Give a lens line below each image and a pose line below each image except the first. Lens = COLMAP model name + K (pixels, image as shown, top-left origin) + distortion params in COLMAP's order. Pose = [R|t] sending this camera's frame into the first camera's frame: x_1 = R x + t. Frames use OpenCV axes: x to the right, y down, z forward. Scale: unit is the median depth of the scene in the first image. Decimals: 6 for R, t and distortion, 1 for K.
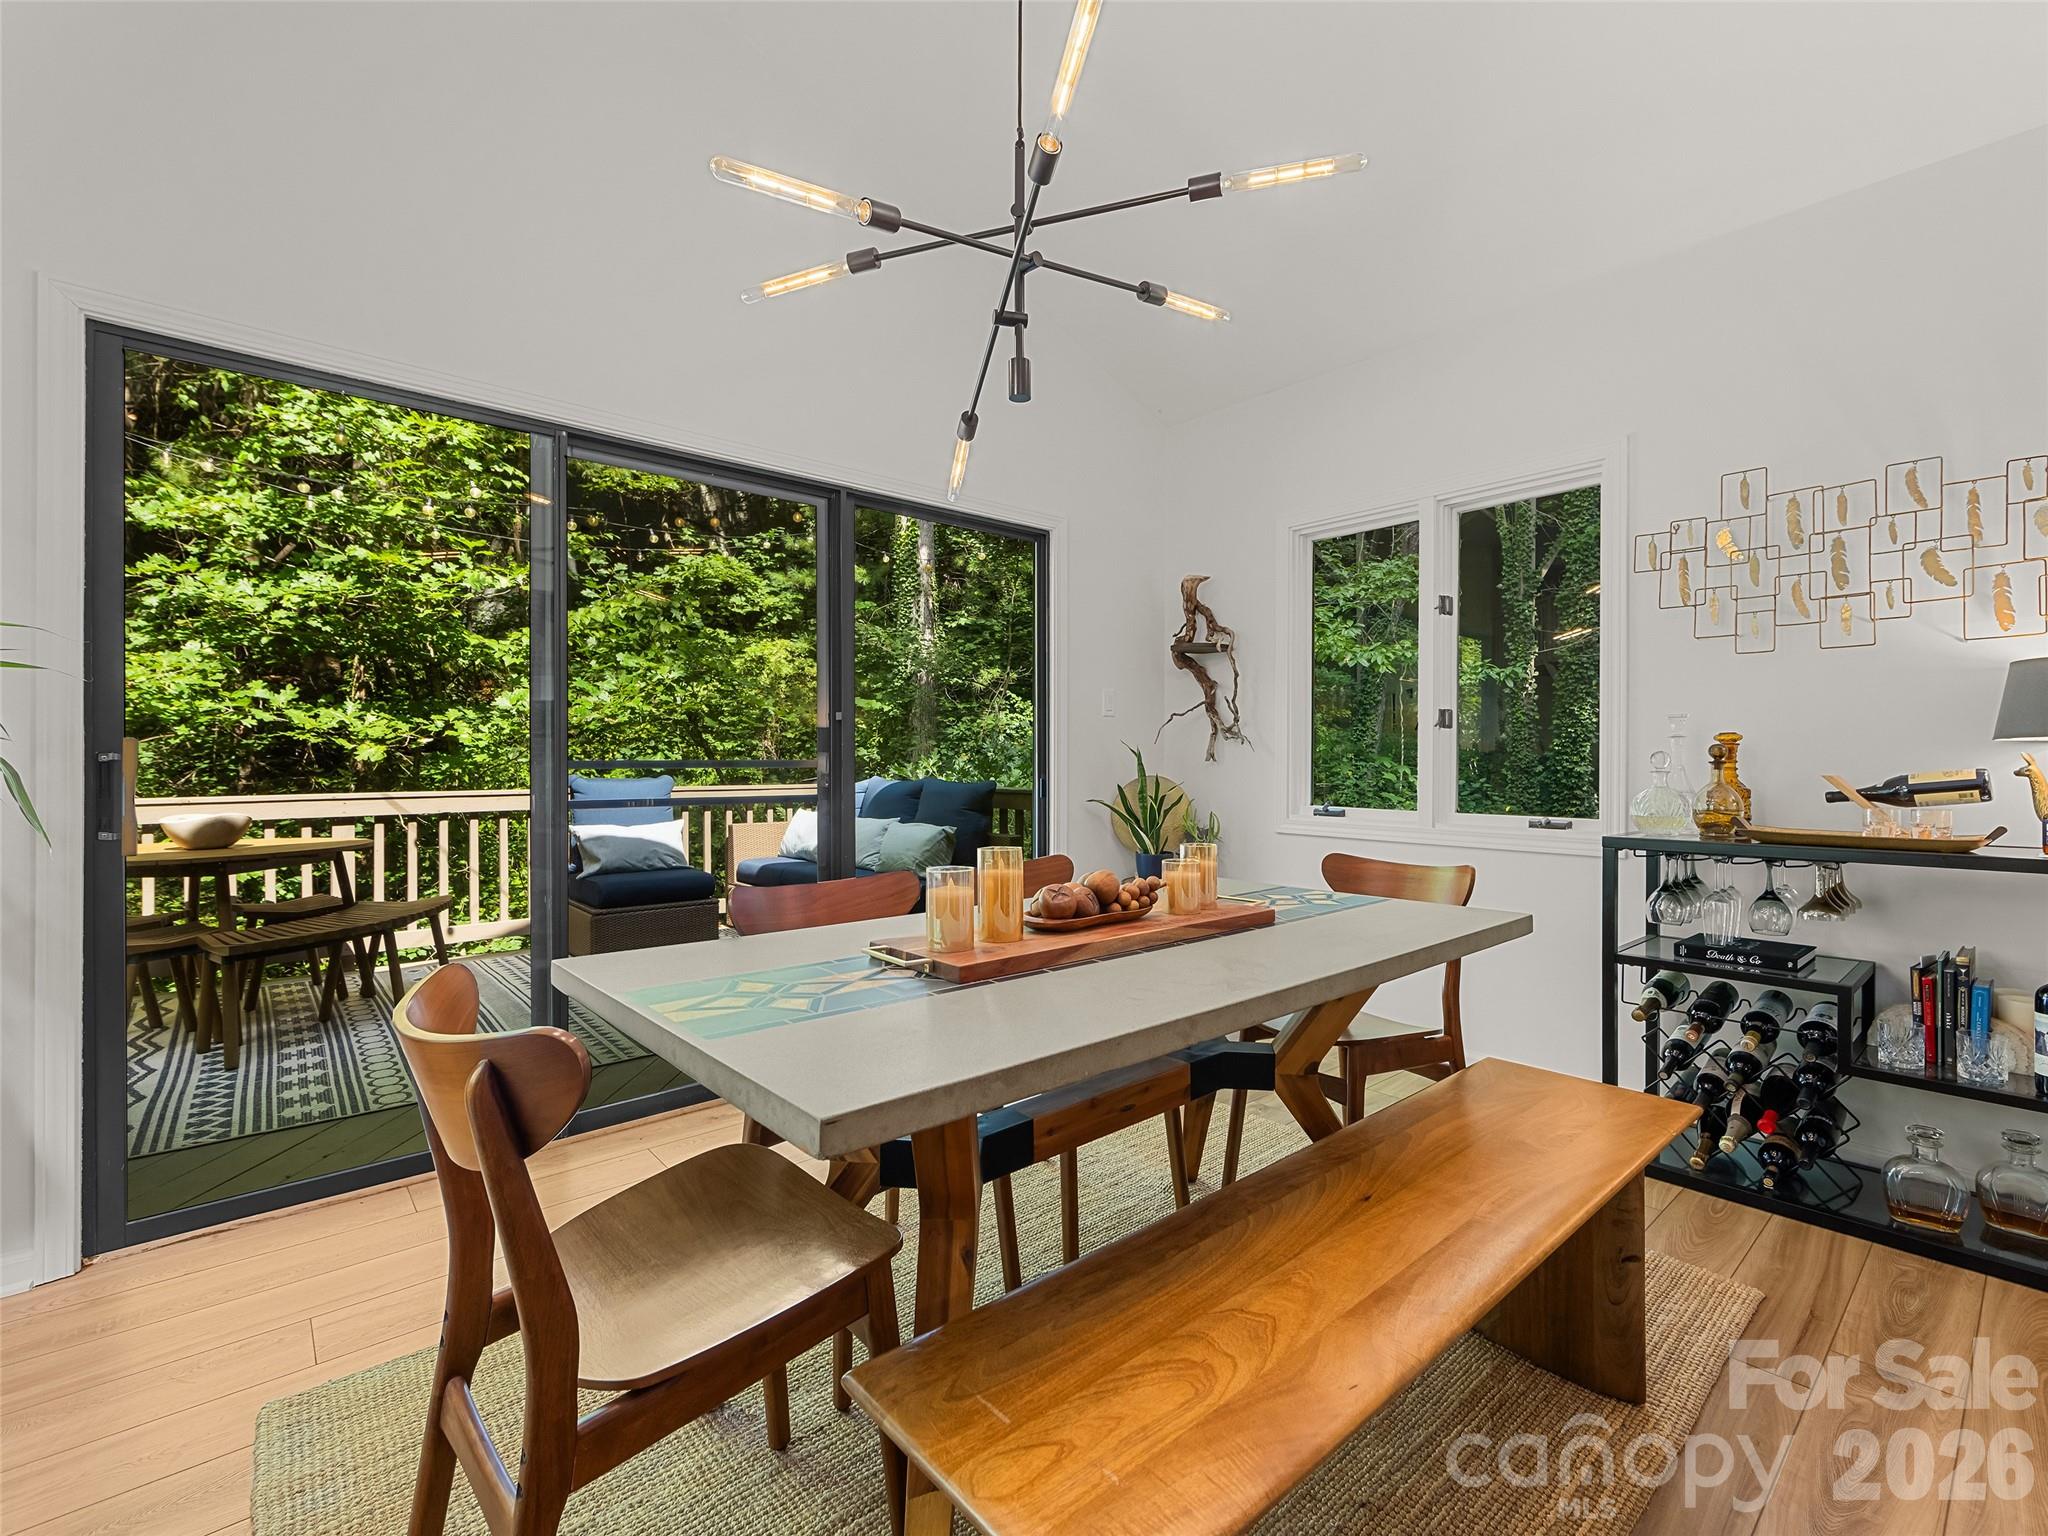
lens RADIAL K [[903.5, 0, 1044.6], [0, 903.5, 771.6], [0, 0, 1]] dist [-0.001011, -0.001047]
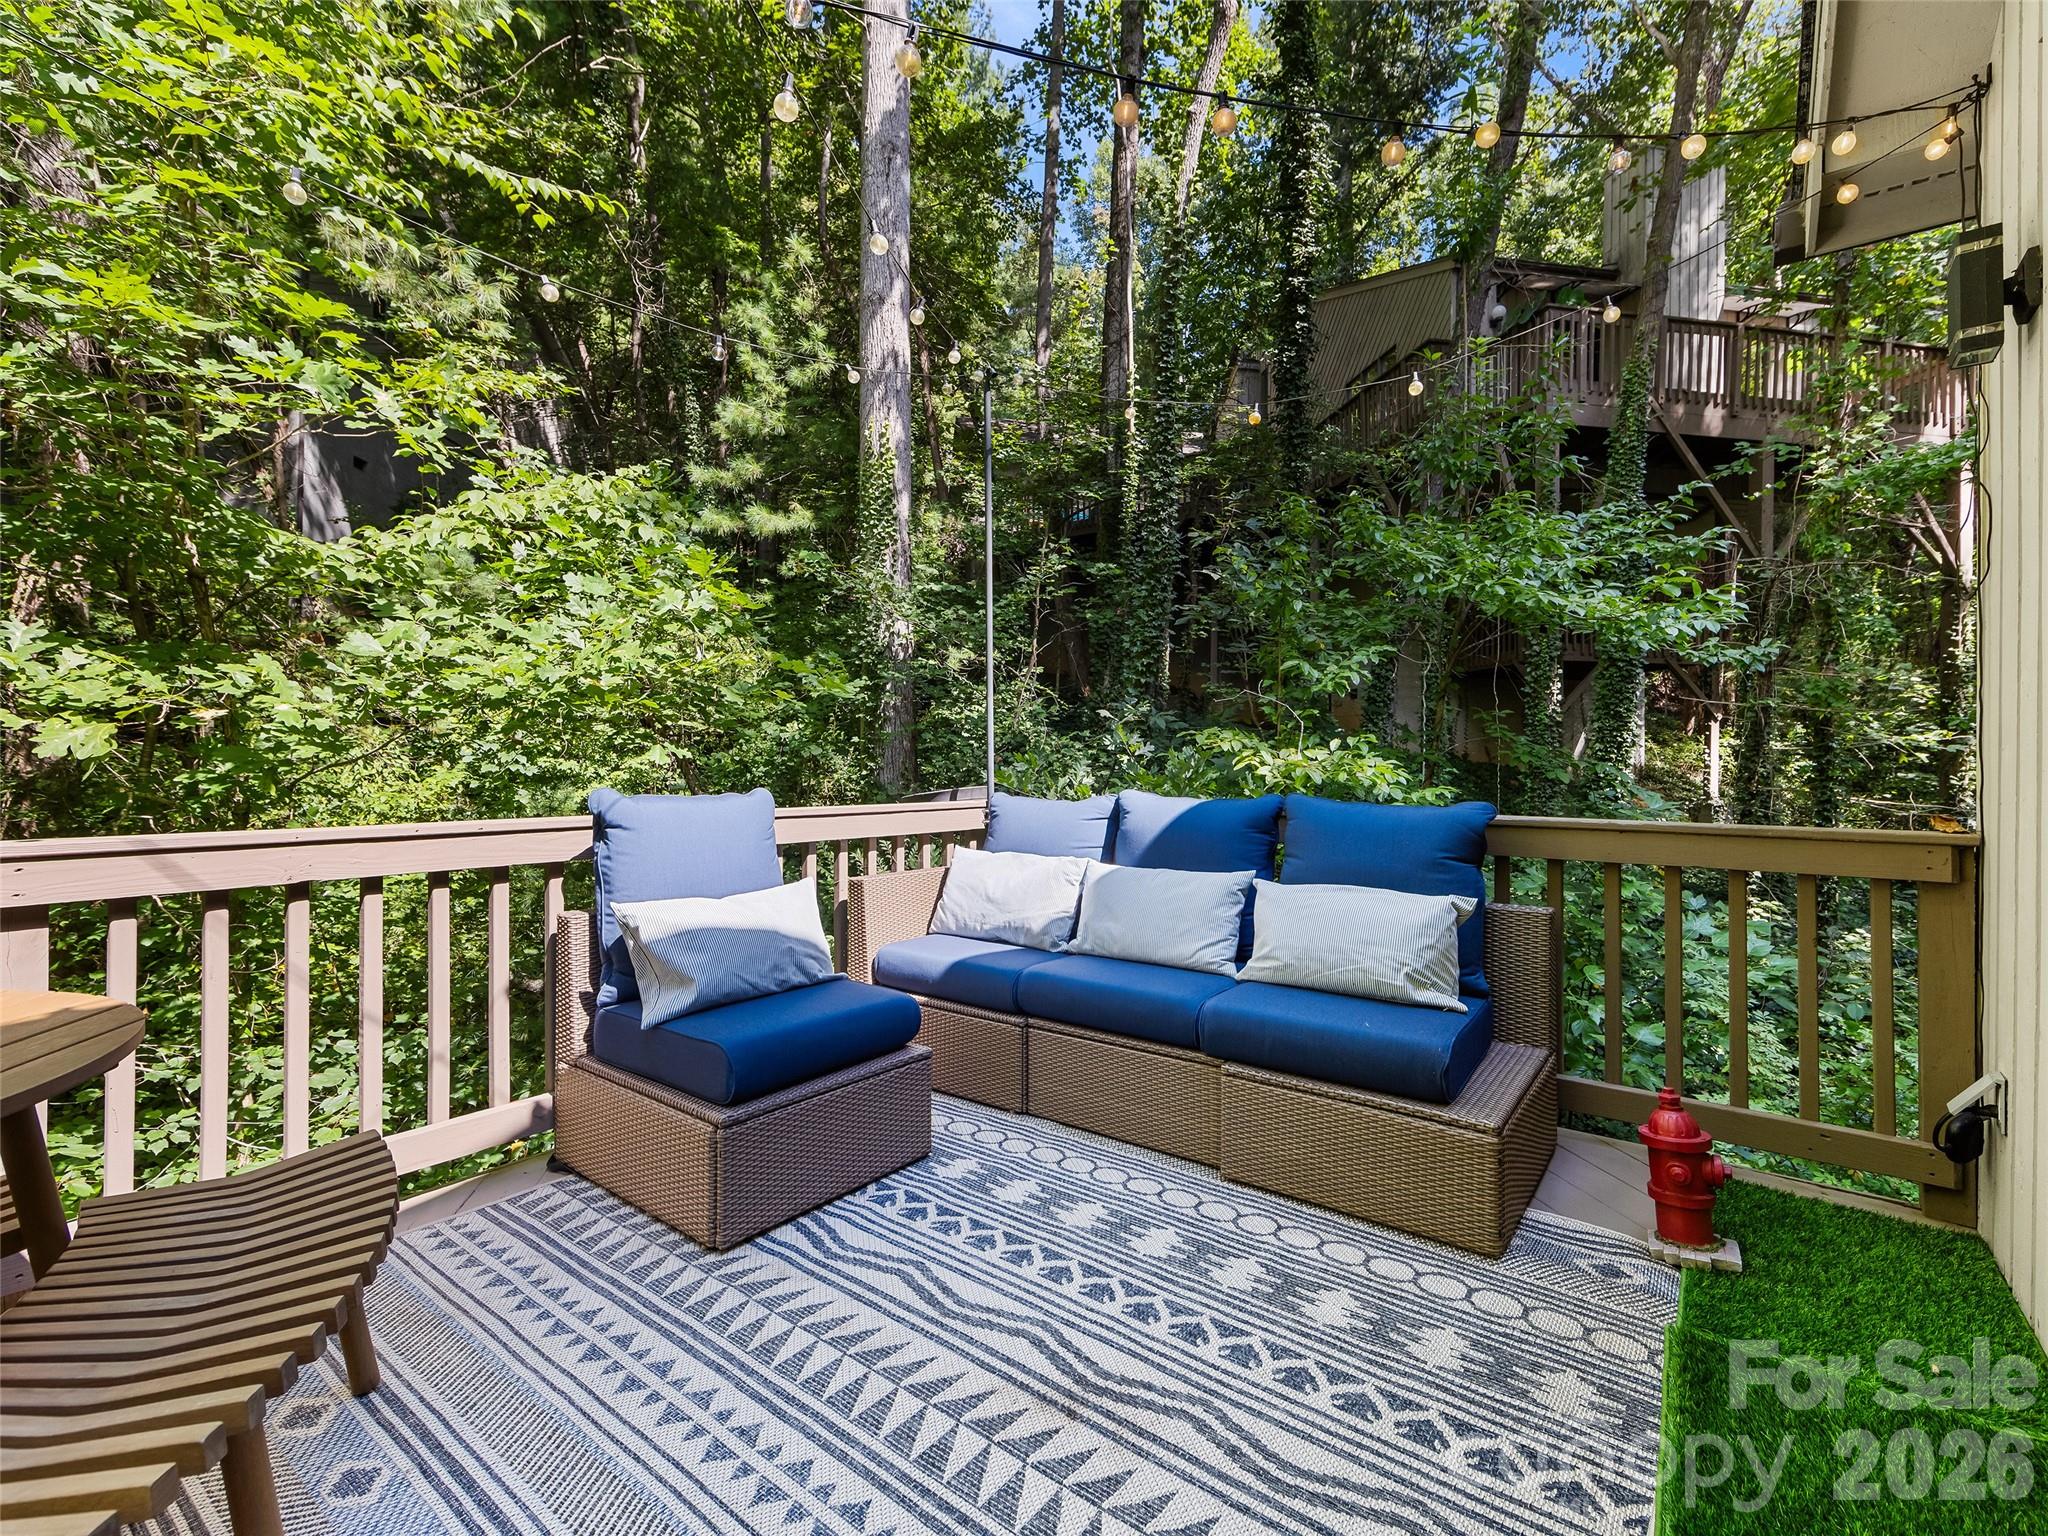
lens RADIAL K [[903.5, 0, 1034.7], [0, 903.5, 768.9], [0, 0, 1]] dist [-0.001011, -0.001047]
pose [[0.978702, 0.008041, 0.205126, -0.379002], [-0.007465, 0.999966, -0.003579, -0.008075], [-0.205148, 0.001971, 0.978729, 0.475730]]
